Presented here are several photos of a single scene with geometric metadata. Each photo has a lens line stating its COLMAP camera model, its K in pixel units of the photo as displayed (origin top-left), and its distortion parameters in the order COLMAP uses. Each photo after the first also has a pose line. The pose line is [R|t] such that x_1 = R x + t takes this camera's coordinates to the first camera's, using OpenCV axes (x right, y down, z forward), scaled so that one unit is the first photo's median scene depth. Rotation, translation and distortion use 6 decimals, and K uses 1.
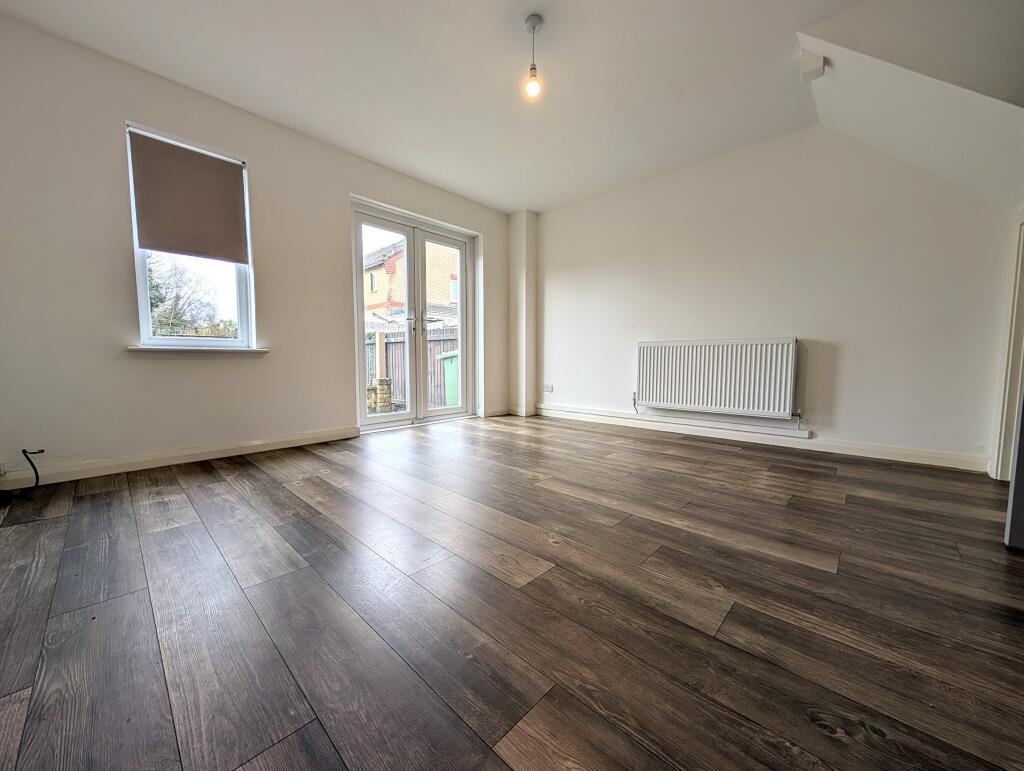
lens RADIAL K [[387.3, 0, 510.6], [0, 387.3, 387.8], [0, 0, 1]] dist [0.000281, 0.000308]
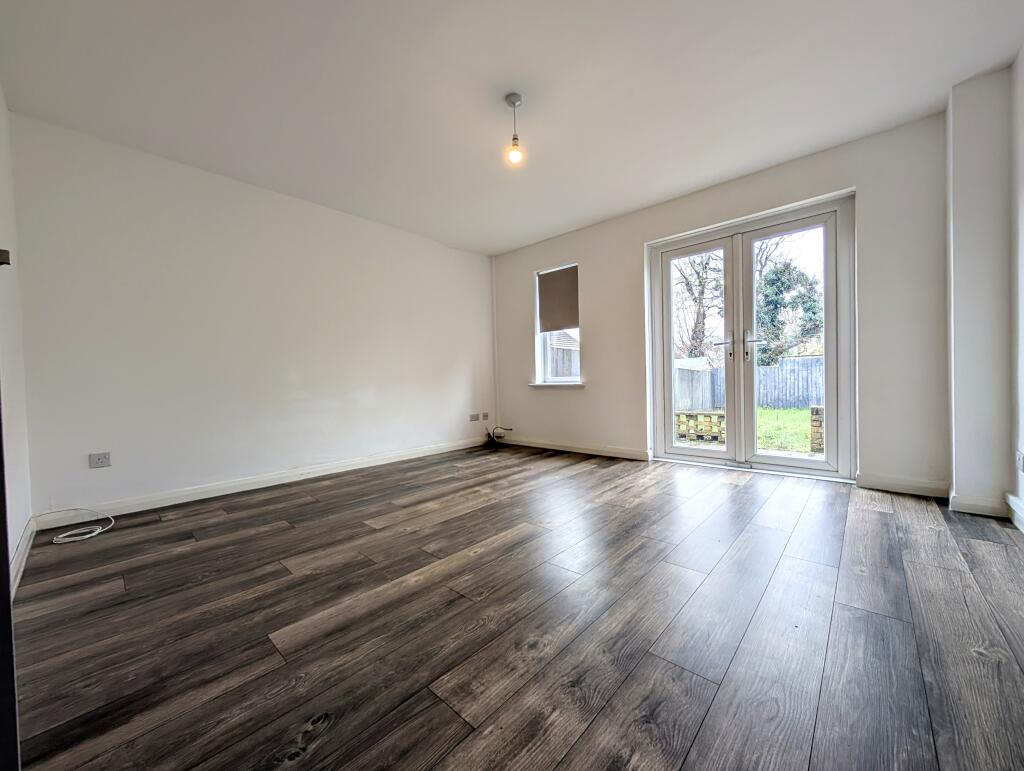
lens RADIAL K [[387.3, 0, 510.6], [0, 387.3, 387.8], [0, 0, 1]] dist [0.000281, 0.000308]
pose [[0.011229, 0.019264, -0.999751, 1.192028], [-0.051135, 0.998517, 0.018666, -0.138816], [0.998629, 0.050913, 0.012197, 1.025655]]
